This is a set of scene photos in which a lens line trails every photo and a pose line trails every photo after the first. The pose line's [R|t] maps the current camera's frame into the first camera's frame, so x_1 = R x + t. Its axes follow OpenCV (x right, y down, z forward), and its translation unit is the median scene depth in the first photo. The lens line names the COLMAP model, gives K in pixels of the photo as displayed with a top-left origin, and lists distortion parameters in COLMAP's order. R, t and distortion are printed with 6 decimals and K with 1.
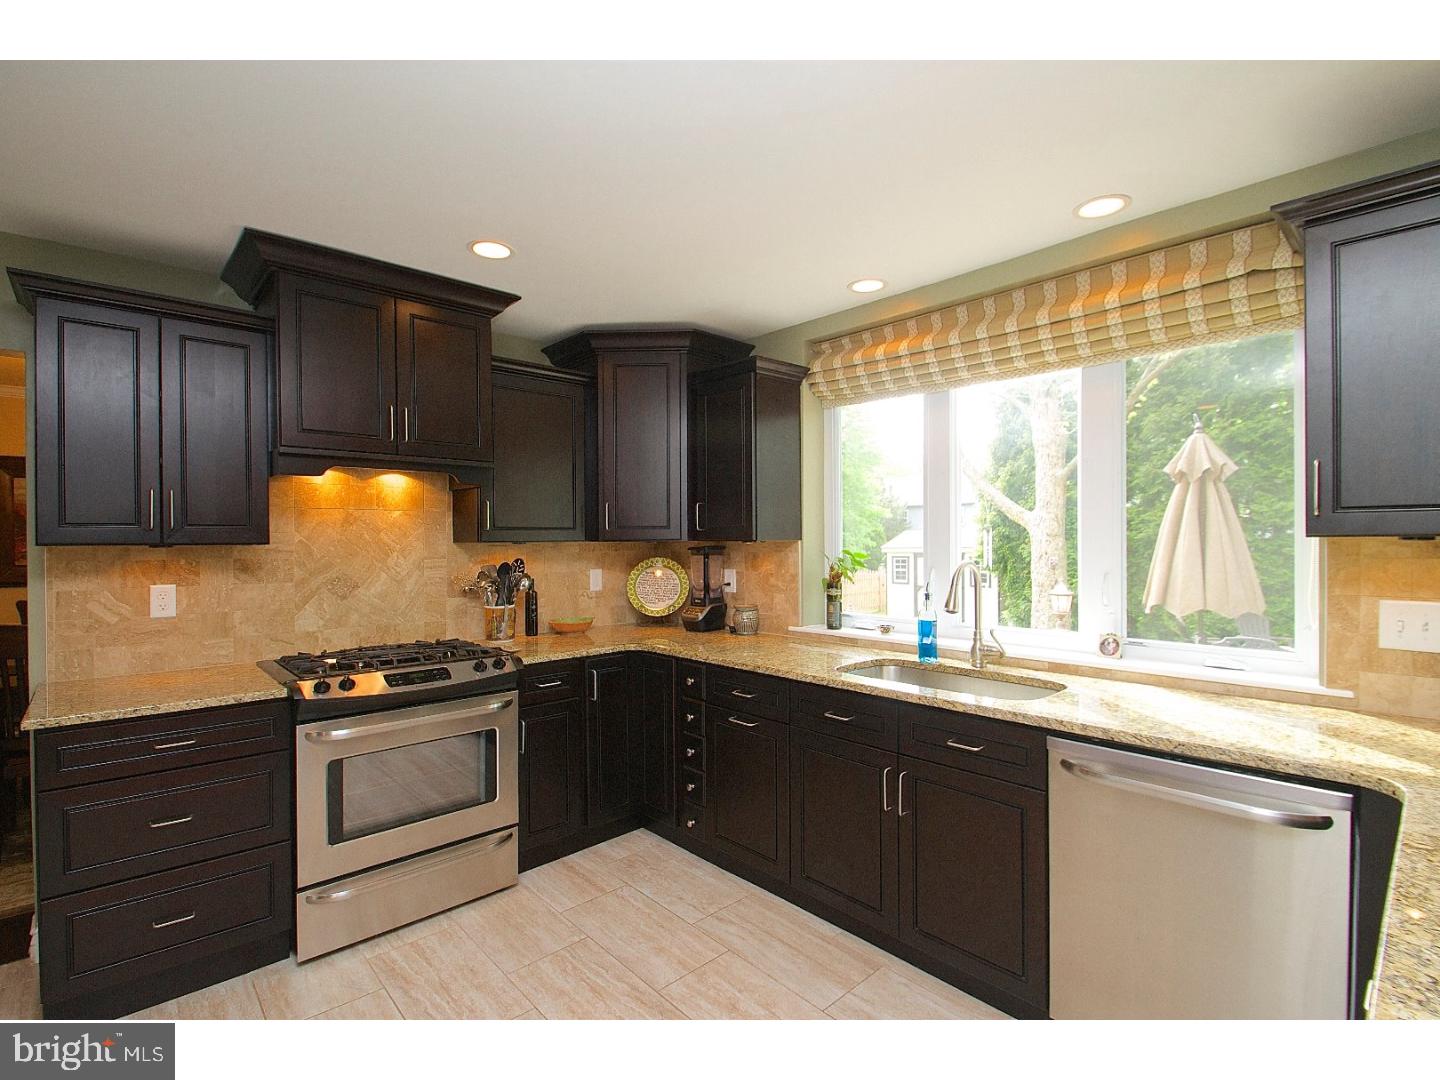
lens RADIAL K [[674.1, 0, 711.9], [0, 674.1, 543.3], [0, 0, 1]] dist [-0.001134, -0.008068]
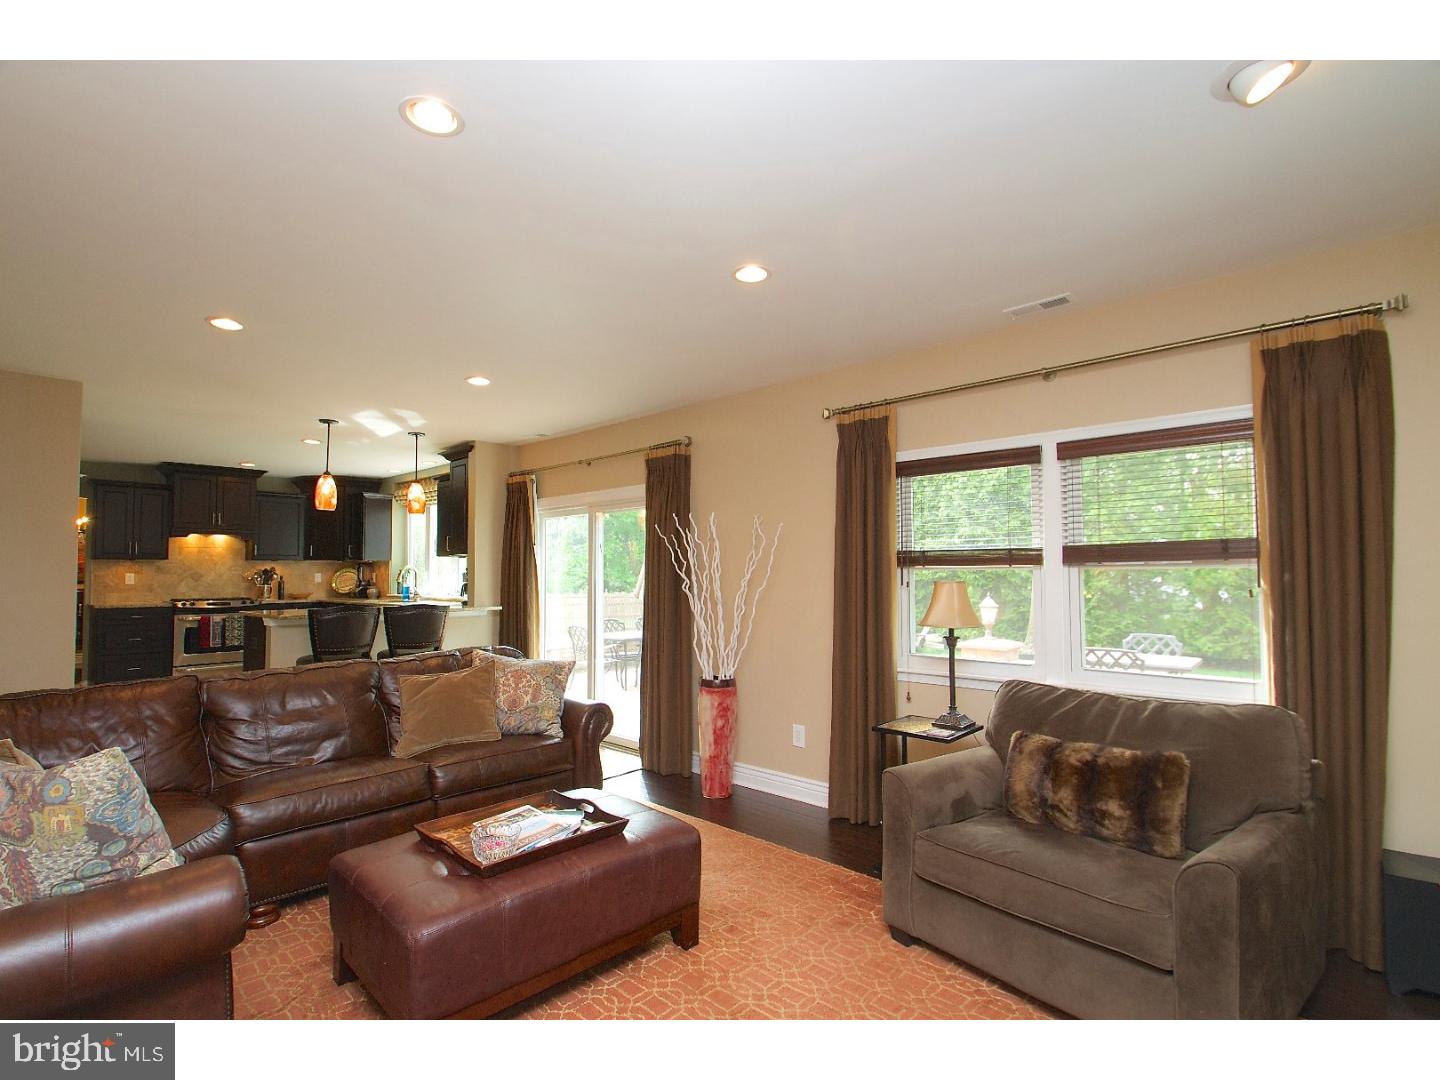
lens RADIAL K [[674.1, 0, 732.3], [0, 674.1, 541.9], [0, 0, 1]] dist [-0.001134, -0.008068]
pose [[0.993058, 0.005926, 0.117474, 1.317263], [-0.000402, 0.998895, -0.046993, 0.052291], [-0.117623, 0.046620, 0.991963, -2.006556]]
